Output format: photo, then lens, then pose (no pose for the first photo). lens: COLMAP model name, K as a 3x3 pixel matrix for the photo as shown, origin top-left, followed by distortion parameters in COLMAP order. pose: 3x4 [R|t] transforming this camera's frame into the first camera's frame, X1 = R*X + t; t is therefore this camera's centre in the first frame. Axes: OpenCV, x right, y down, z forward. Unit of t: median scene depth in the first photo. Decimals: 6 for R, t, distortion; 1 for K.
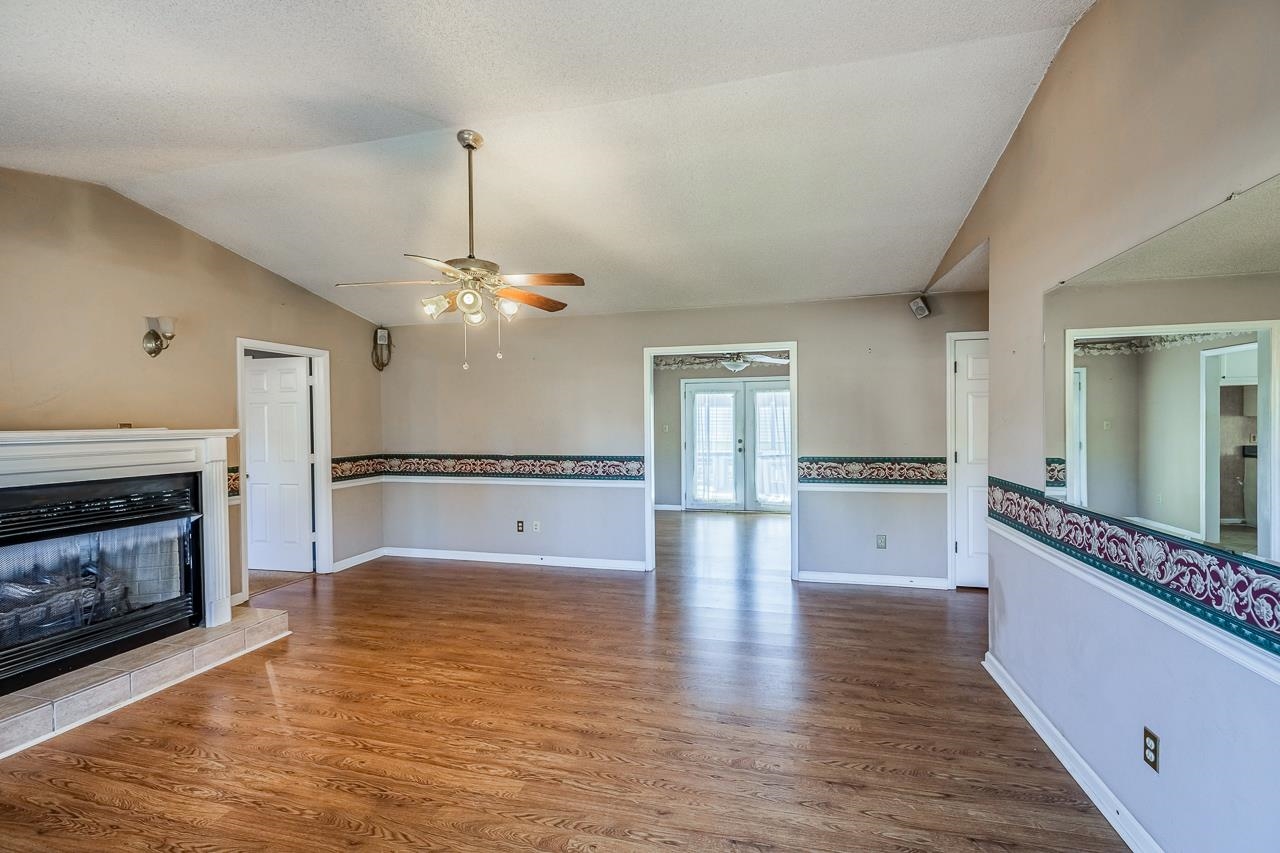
lens RADIAL K [[534.7, 0, 683.8], [0, 534.7, 423.7], [0, 0, 1]] dist [-0.000064, -0.000041]
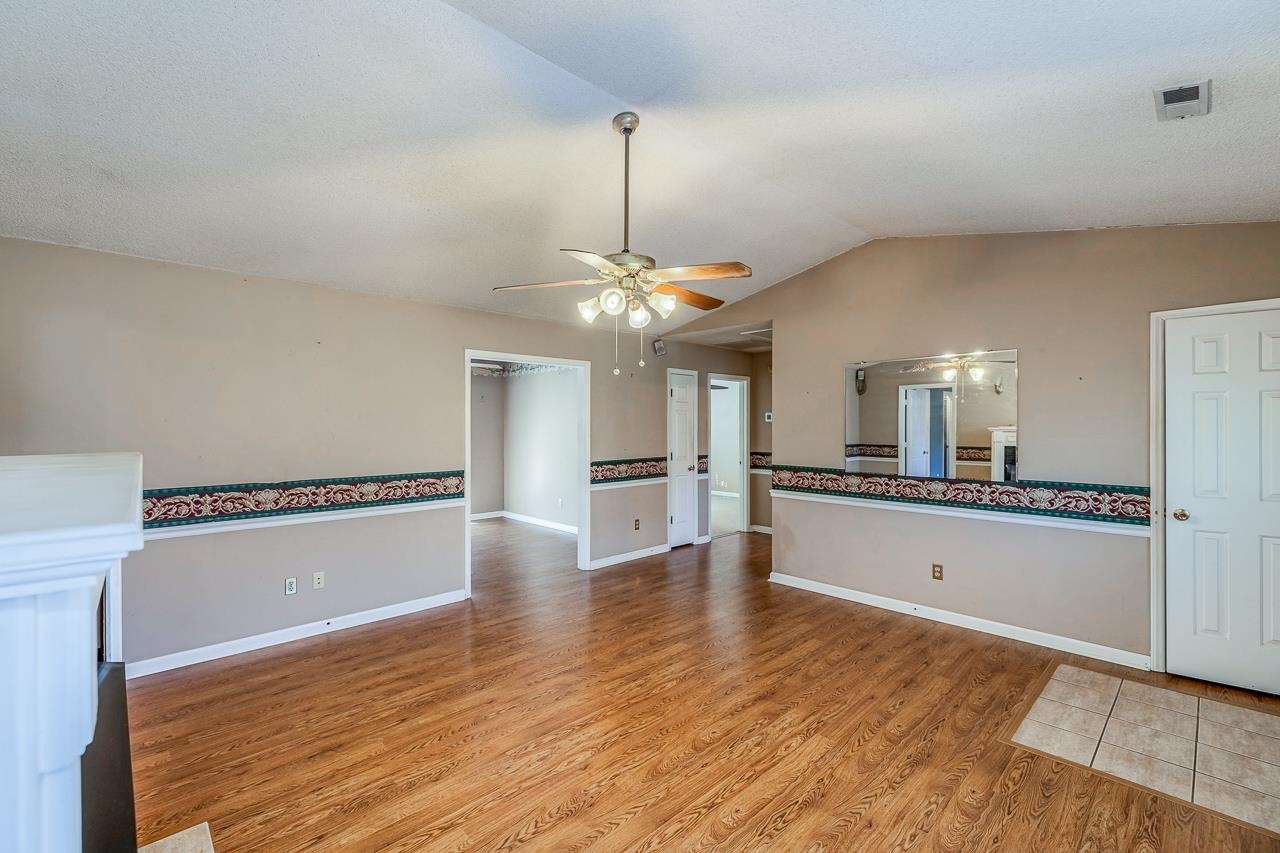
lens RADIAL K [[511.5, 0, 640.0], [0, 511.5, 426.5], [0, 0, 1]] dist [-0.000471, 0.000017]
pose [[0.575606, 0.005251, 0.817711, -0.782515], [0.001186, 0.999973, -0.007257, -0.007403], [-0.817727, 0.005147, 0.575584, 0.351063]]
